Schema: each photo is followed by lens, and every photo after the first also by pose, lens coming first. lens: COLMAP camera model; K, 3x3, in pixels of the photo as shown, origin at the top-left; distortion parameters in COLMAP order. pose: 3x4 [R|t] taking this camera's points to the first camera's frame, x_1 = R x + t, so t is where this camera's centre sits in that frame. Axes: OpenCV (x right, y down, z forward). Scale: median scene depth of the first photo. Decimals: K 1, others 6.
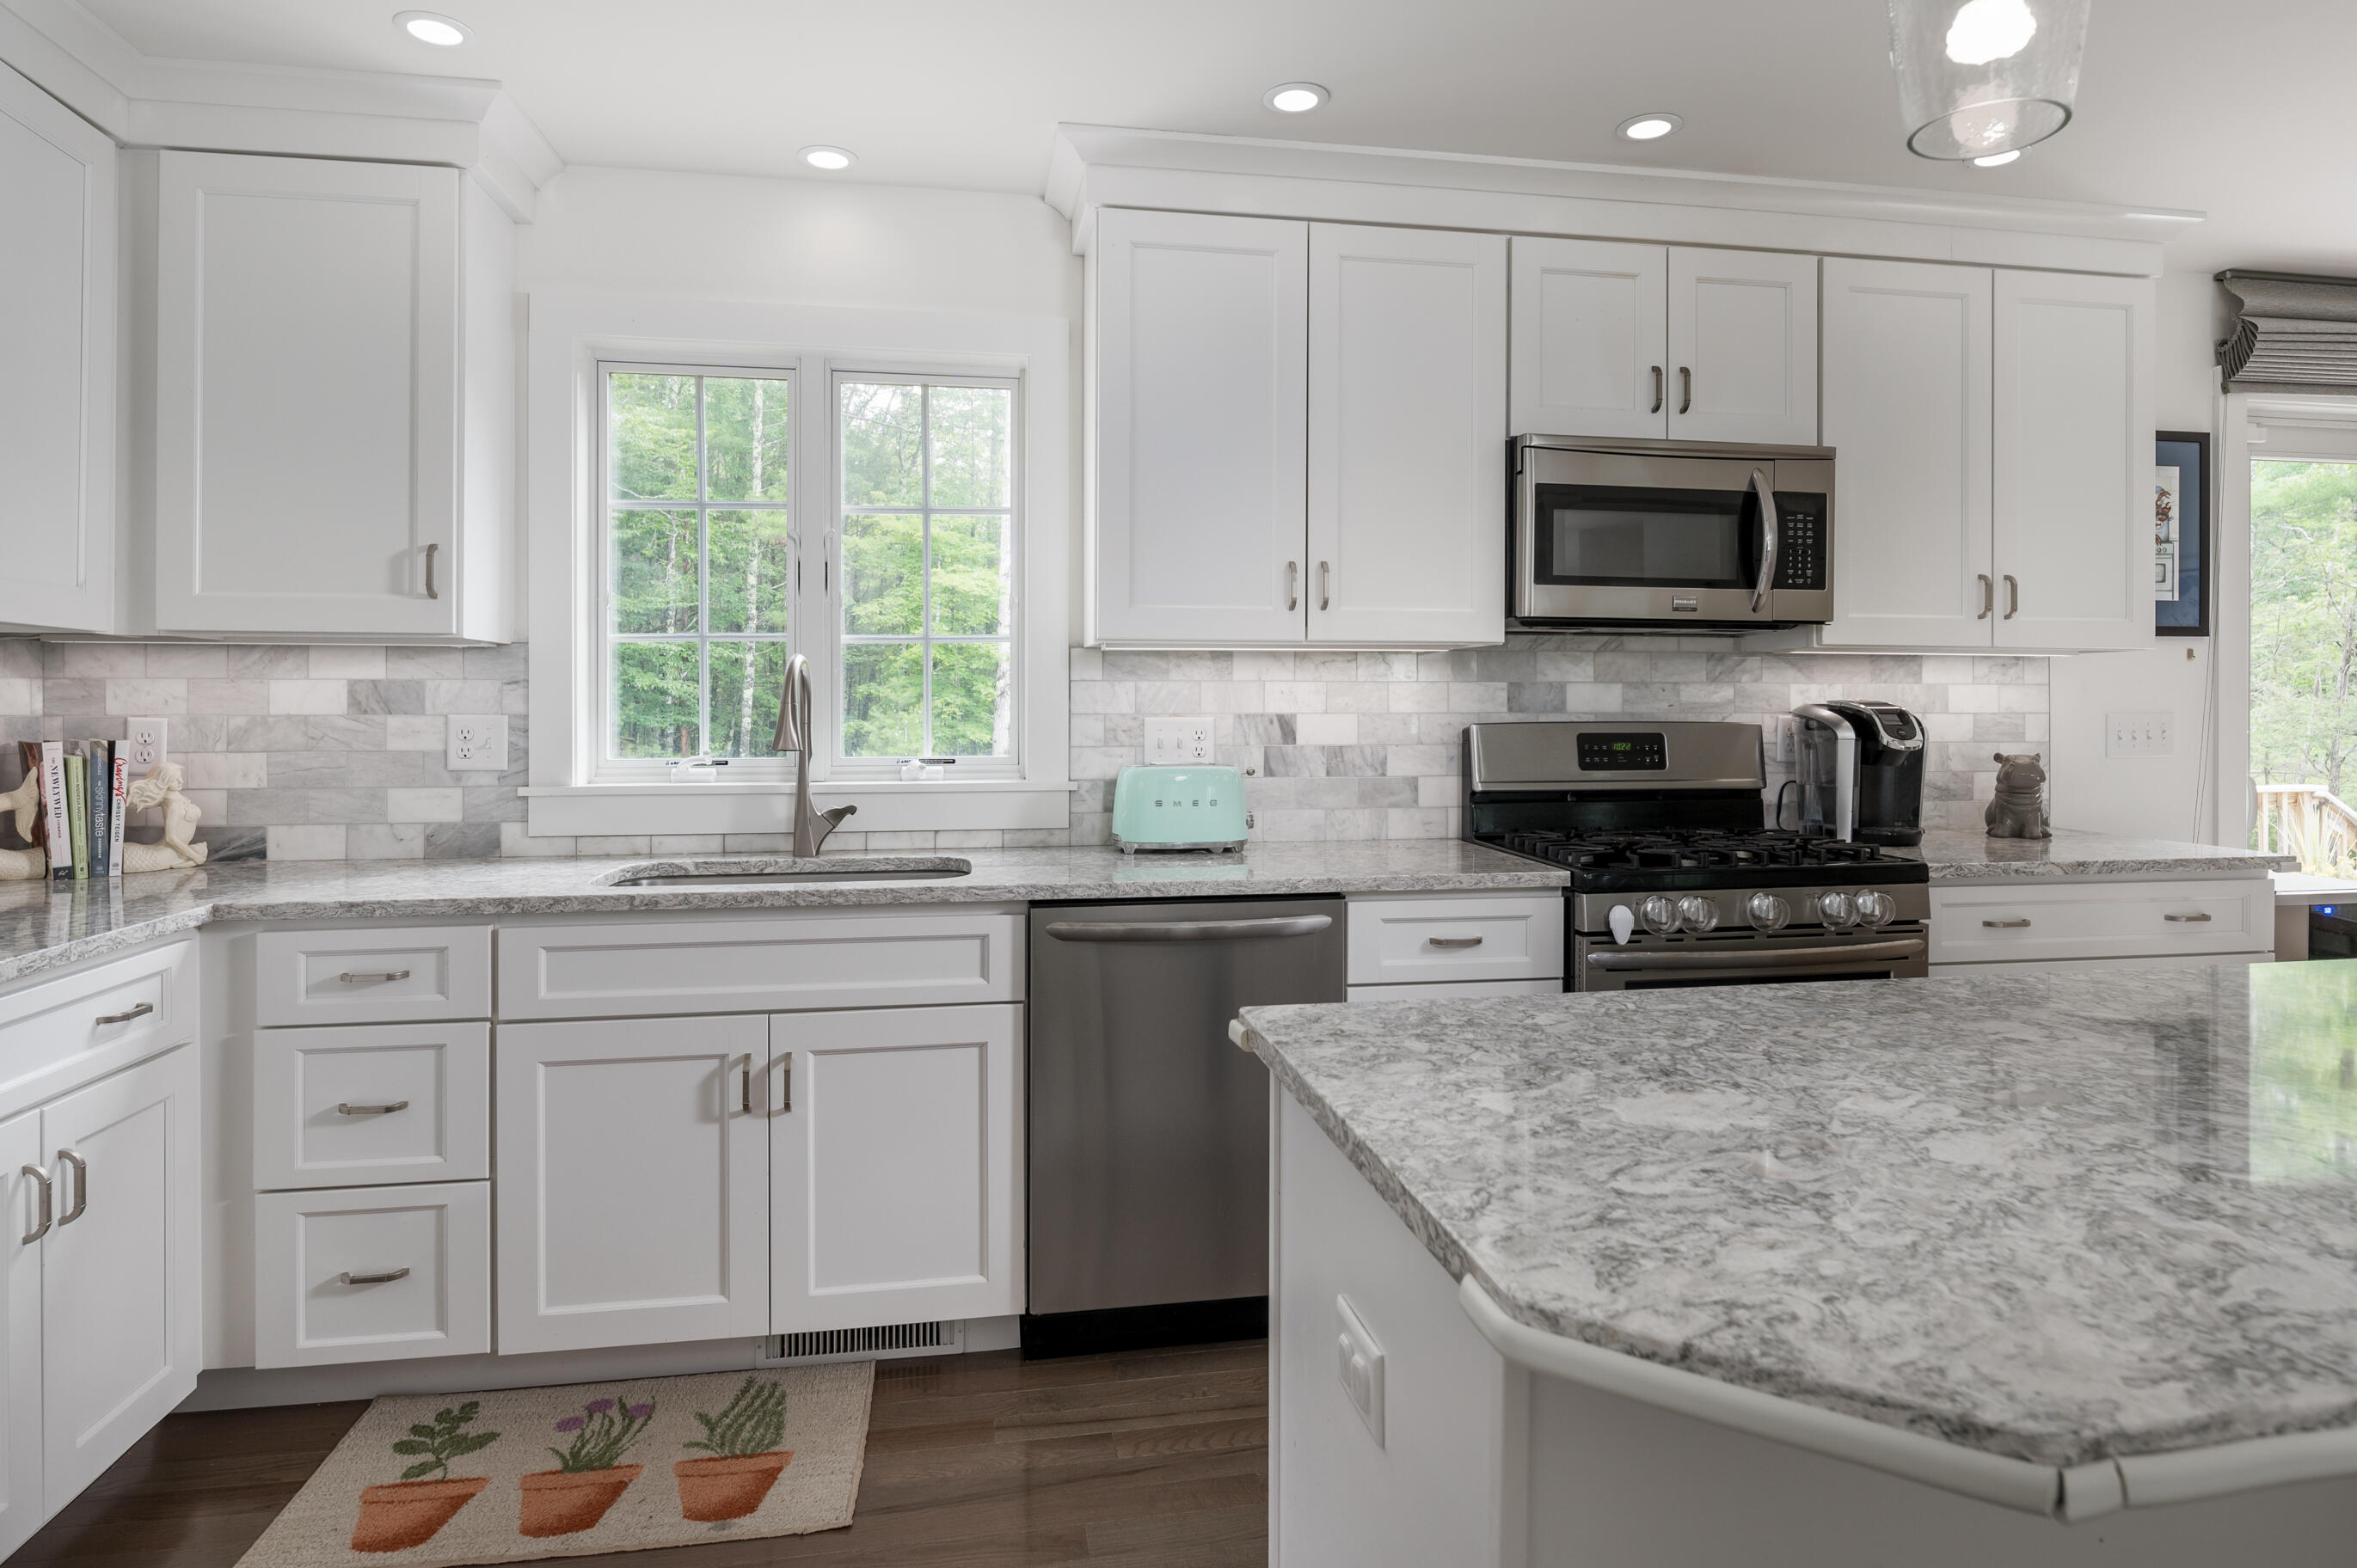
lens RADIAL K [[1345.8, 0, 1187.3], [0, 1345.8, 714.7], [0, 0, 1]] dist [-0.003145, -0.002745]
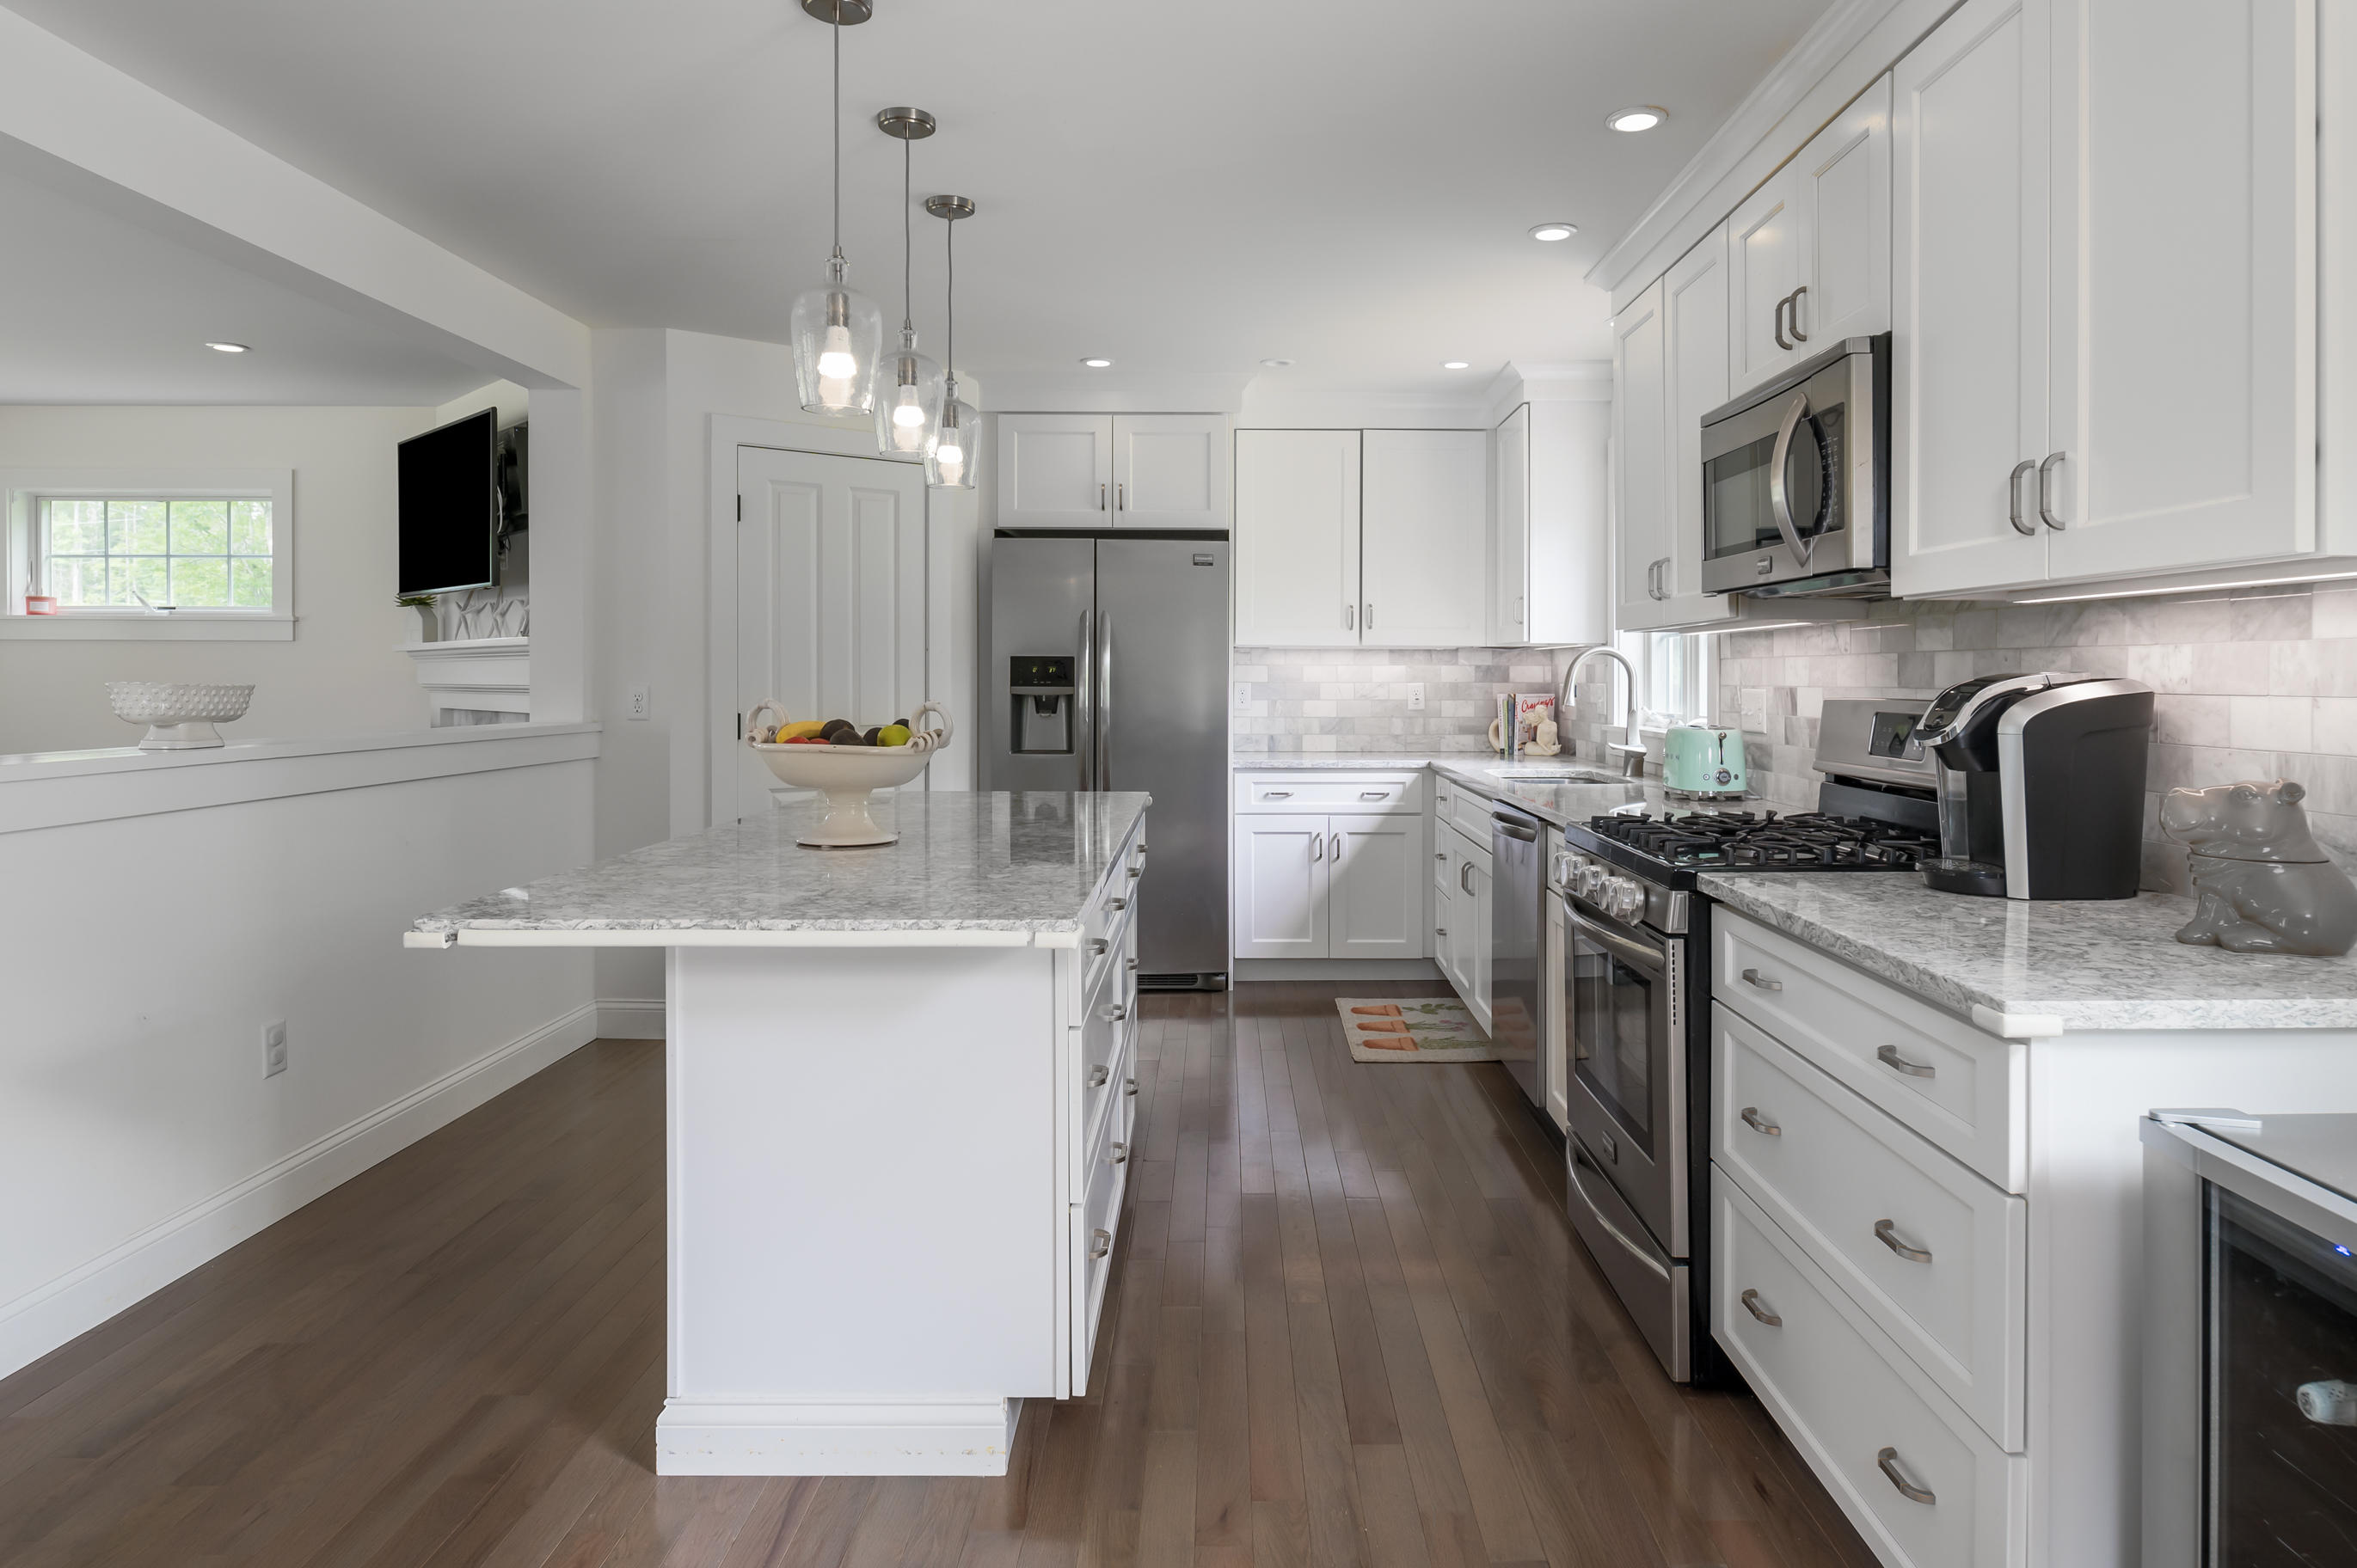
lens RADIAL K [[1345.8, 0, 1204.5], [0, 1345.8, 673.9], [0, 0, 1]] dist [-0.003145, -0.002745]
pose [[-0.171821, -0.001813, -0.985127, 1.201480], [-0.012536, 0.999921, 0.000346, -0.005514], [0.985048, 0.012409, -0.171830, 0.723475]]
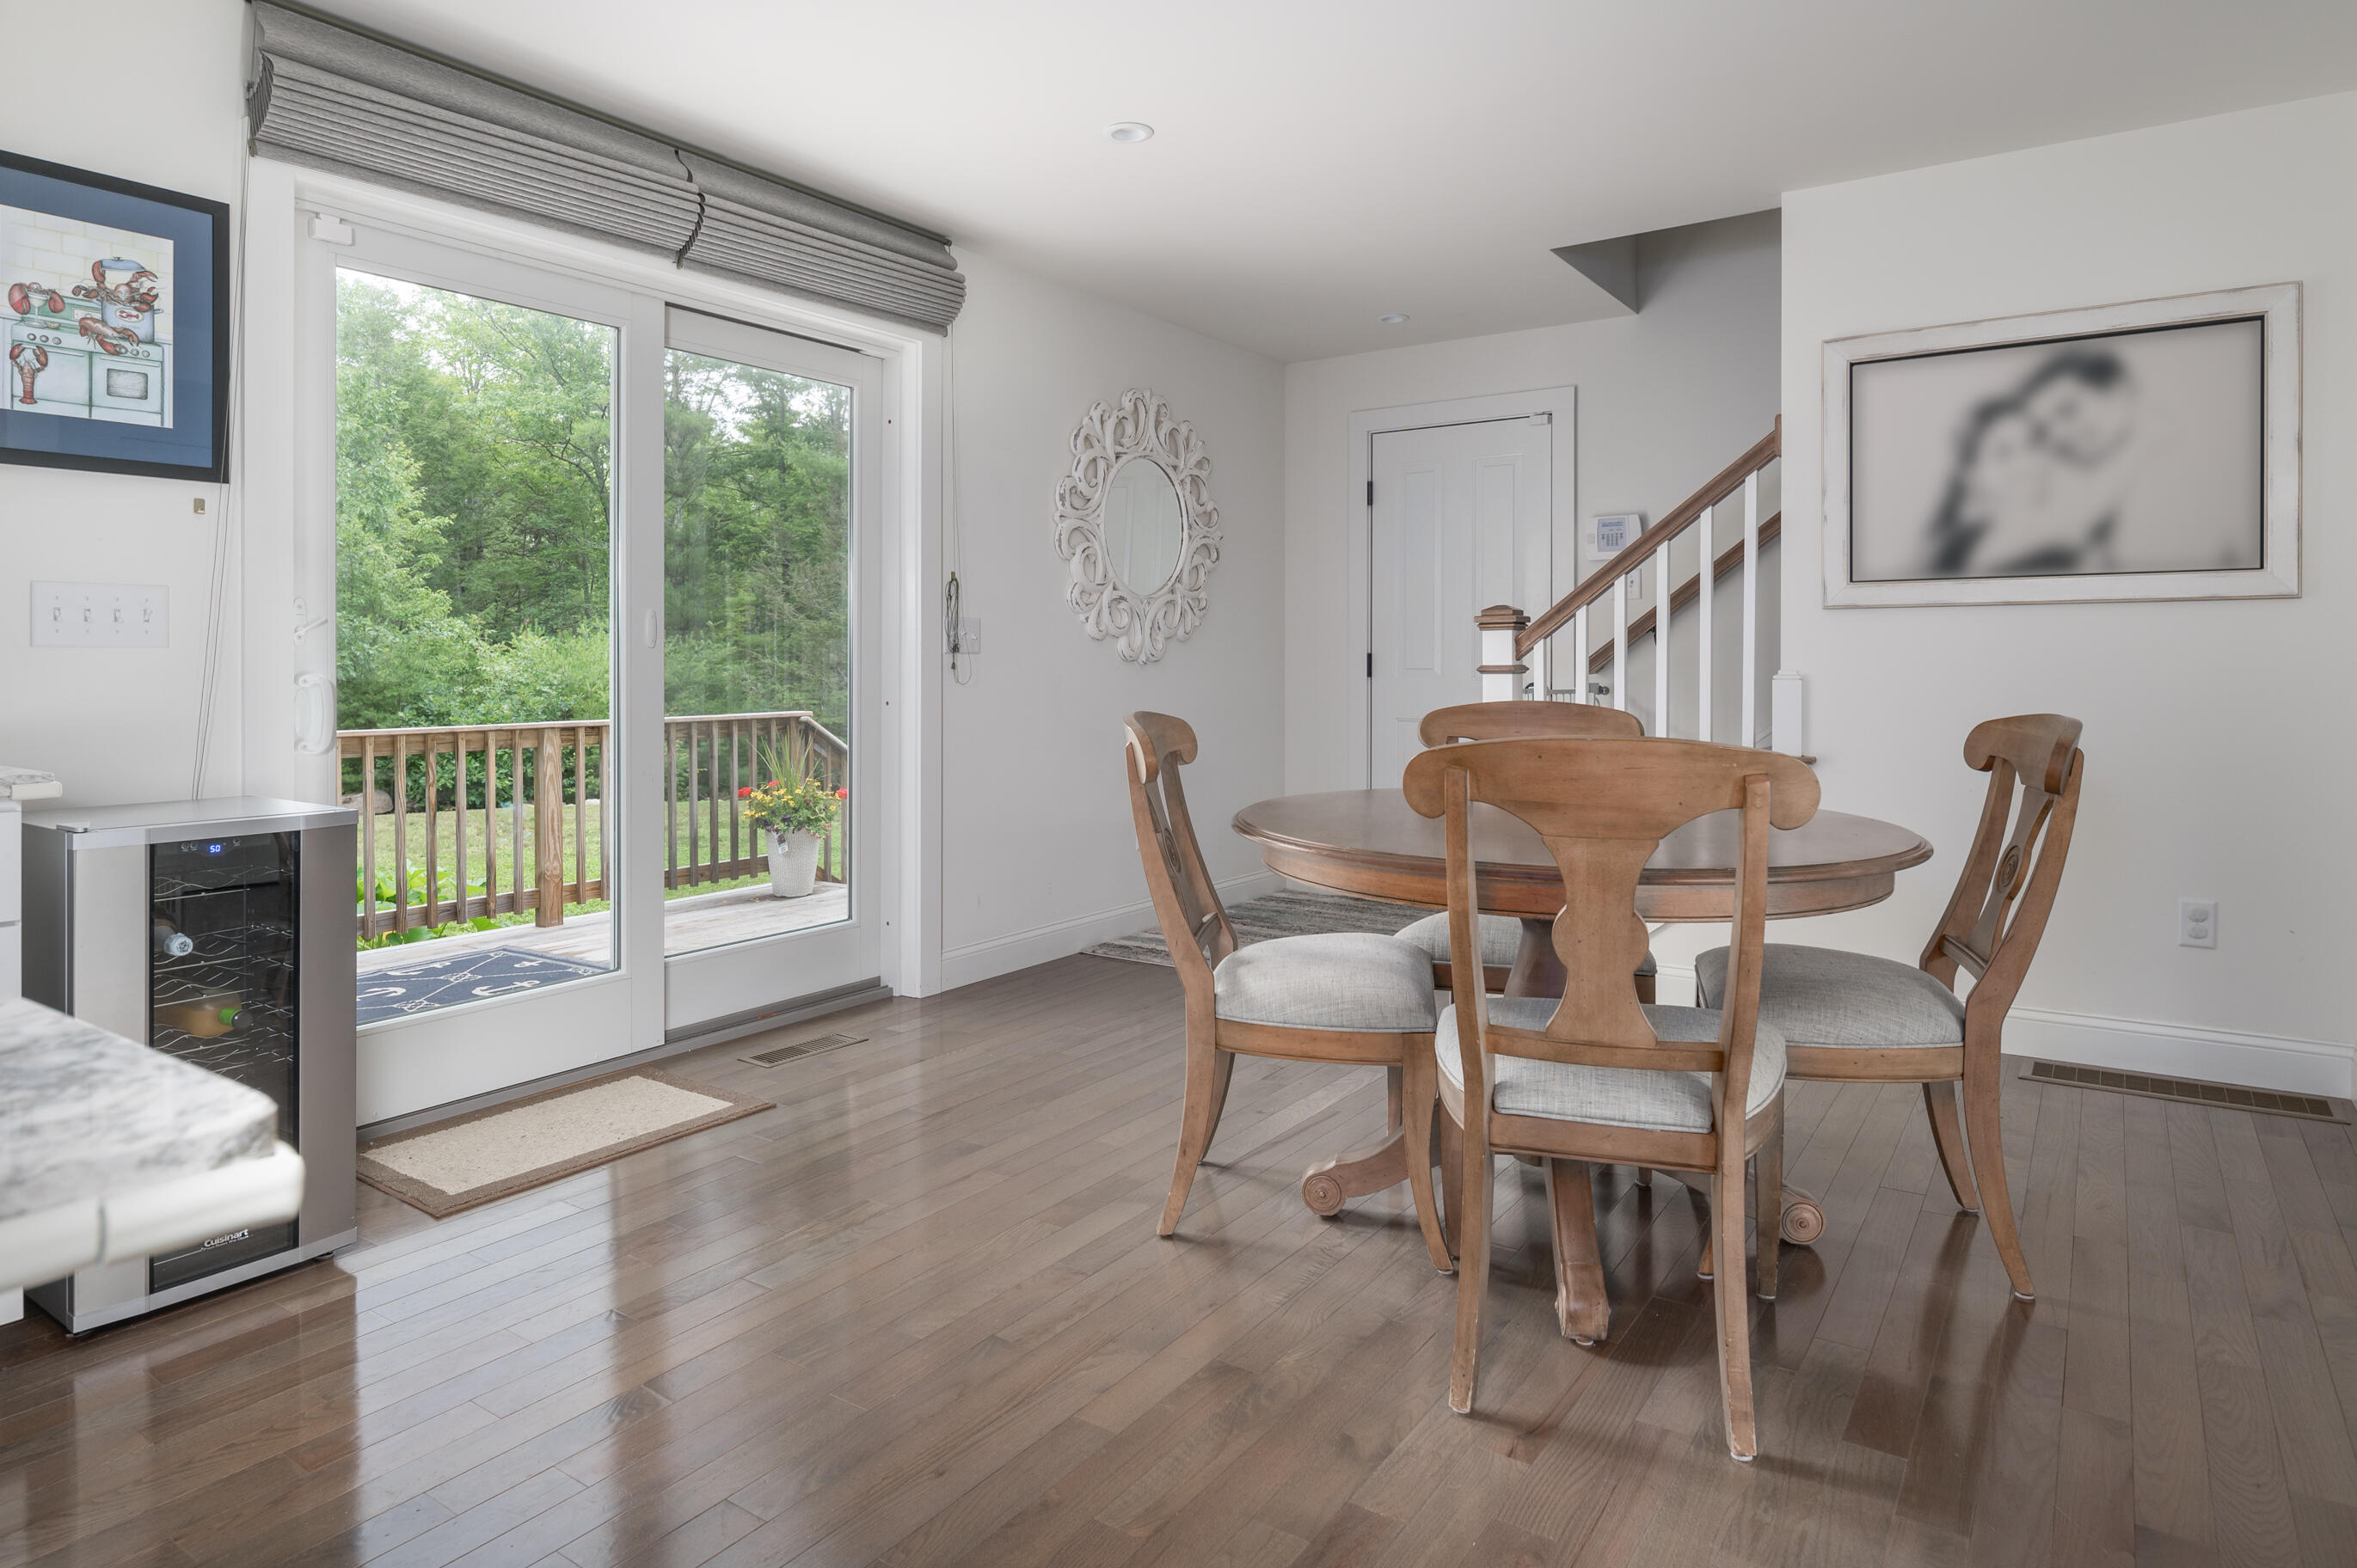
lens RADIAL K [[1345.8, 0, 1188.0], [0, 1345.8, 663.3], [0, 0, 1]] dist [-0.003145, -0.002745]
pose [[0.705681, -0.001247, 0.708528, 0.679586], [0.009936, 0.999918, -0.008136, 0.055702], [-0.708460, 0.012782, 0.705635, 0.132614]]
